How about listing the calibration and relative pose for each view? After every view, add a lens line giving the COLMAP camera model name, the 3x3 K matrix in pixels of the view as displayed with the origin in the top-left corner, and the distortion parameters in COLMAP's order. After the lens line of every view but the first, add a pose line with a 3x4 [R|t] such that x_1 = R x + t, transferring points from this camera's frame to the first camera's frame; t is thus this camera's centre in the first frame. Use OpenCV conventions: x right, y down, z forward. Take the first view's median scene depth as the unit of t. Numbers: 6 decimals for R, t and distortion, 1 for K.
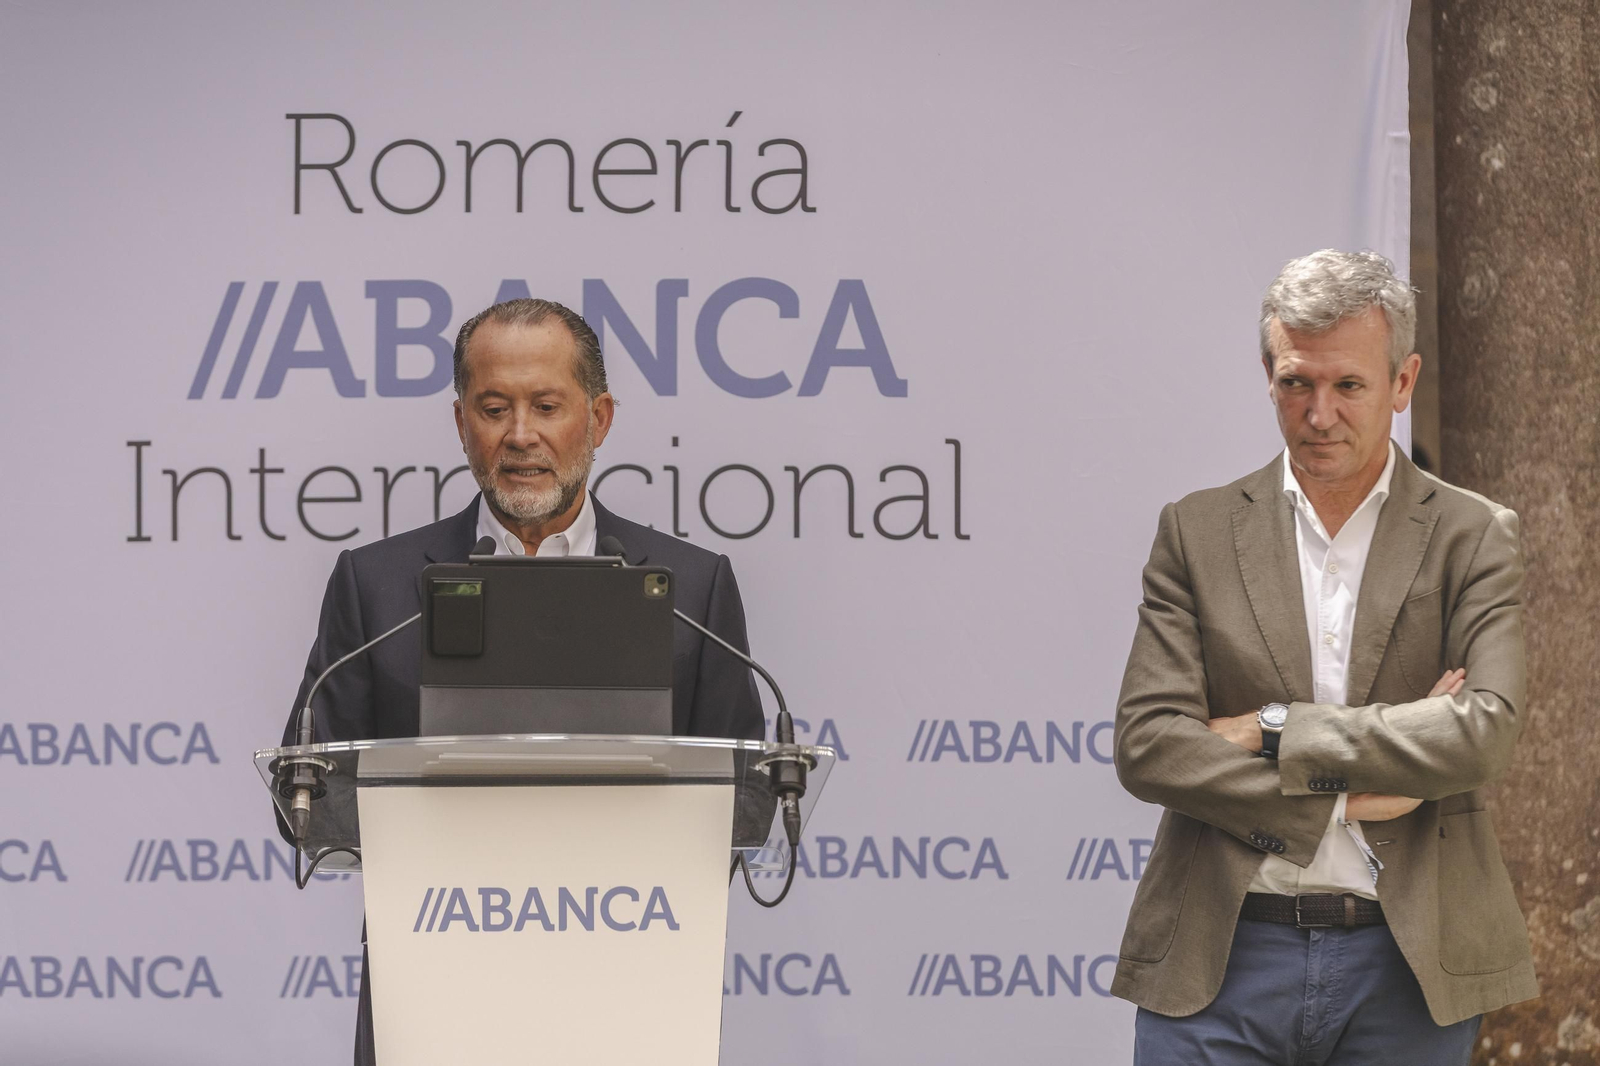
lens RADIAL K [[6622.0, 0, 795.9], [0, 6622.0, 526.2], [0, 0, 1]] dist [-0.555015, 0.000000]
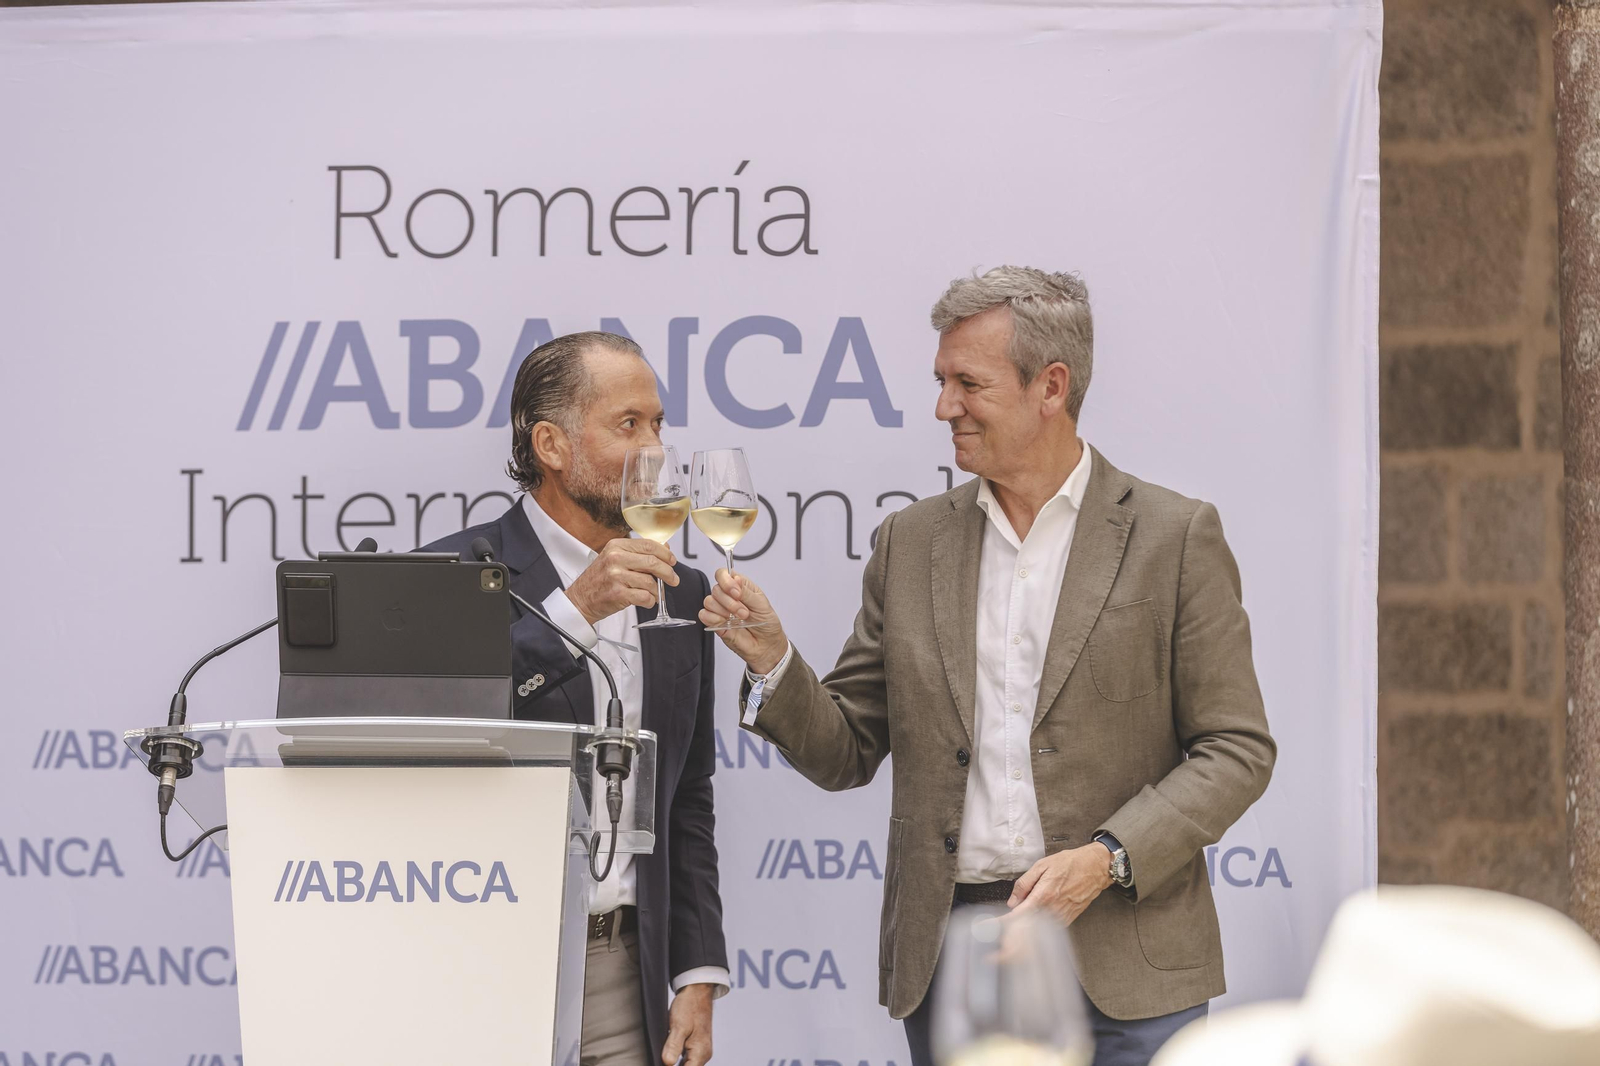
lens RADIAL K [[6243.6, 0, 795.2], [0, 6243.6, 530.2], [0, 0, 1]] dist [-0.529740, 0.000000]
pose [[0.991332, -0.000471, -0.131377, 0.131769], [-0.002284, 0.999781, -0.020820, 0.017962], [0.131358, 0.020939, 0.991114, 0.003591]]
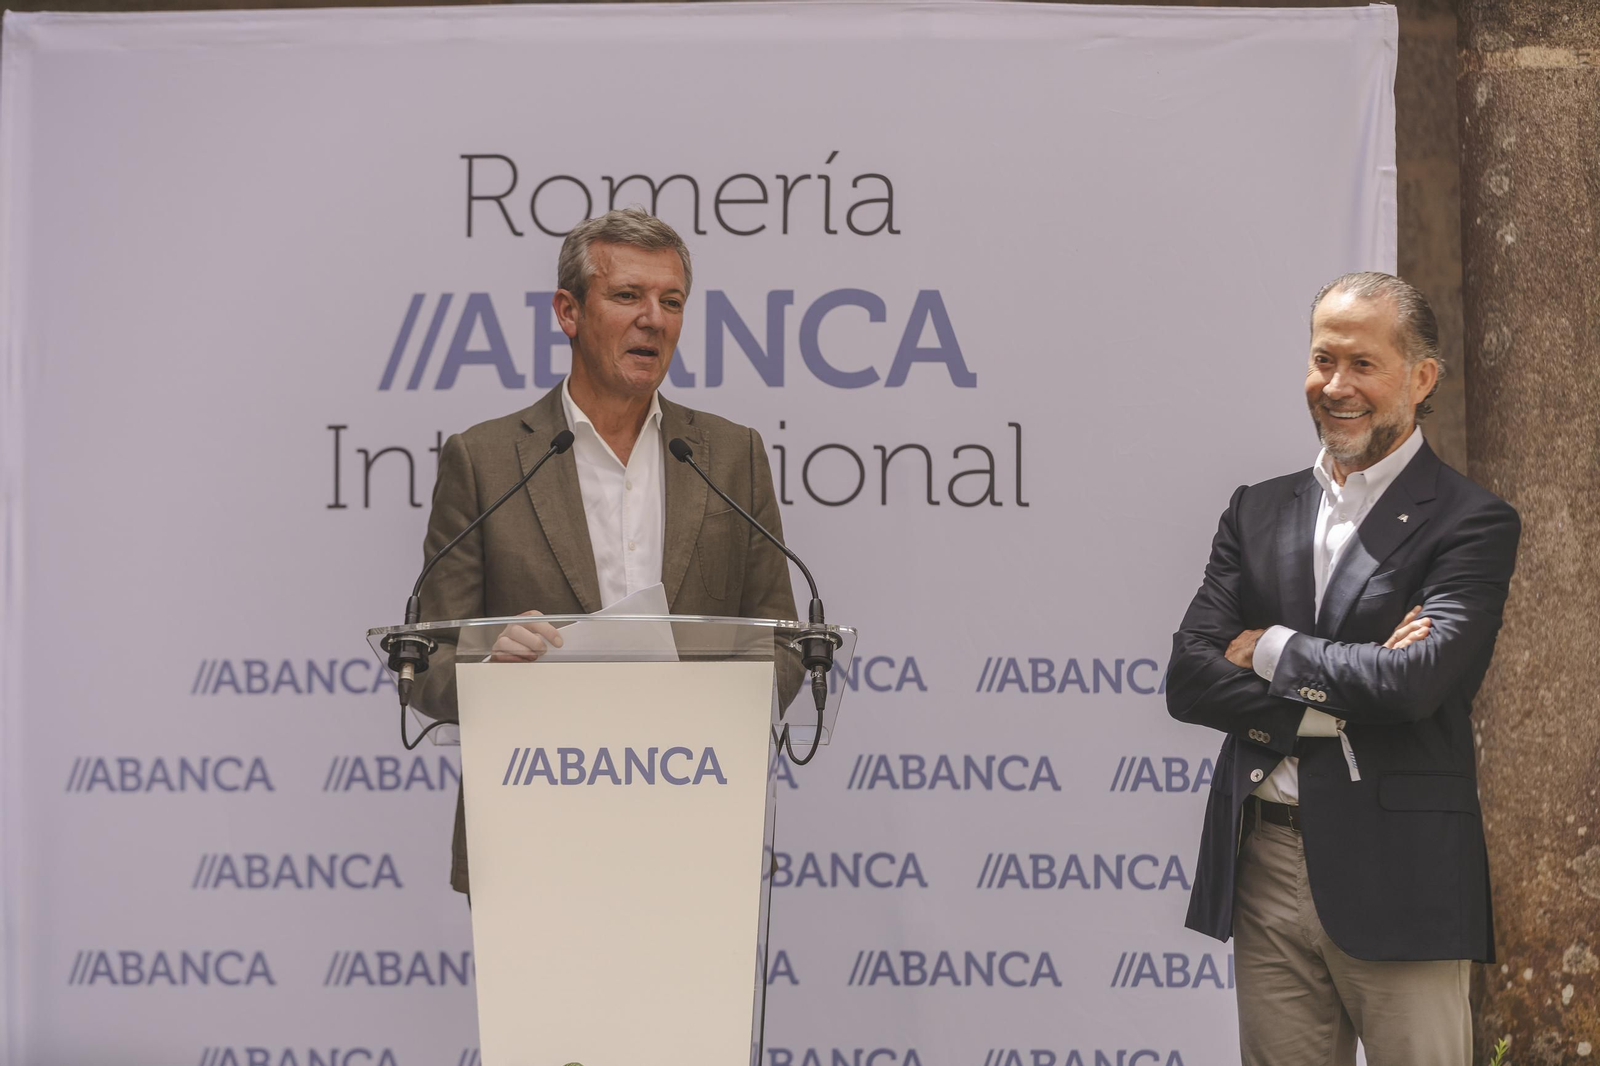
lens RADIAL K [[5202.6, 0, 815.2], [0, 5202.6, 540.6], [0, 0, 1]] dist [-0.518985, 0.000000]
pose [[0.998102, -0.001608, -0.061561, 0.045635], [-0.000644, 0.999332, -0.036543, 0.042597], [0.061579, 0.036513, 0.997434, 0.061206]]
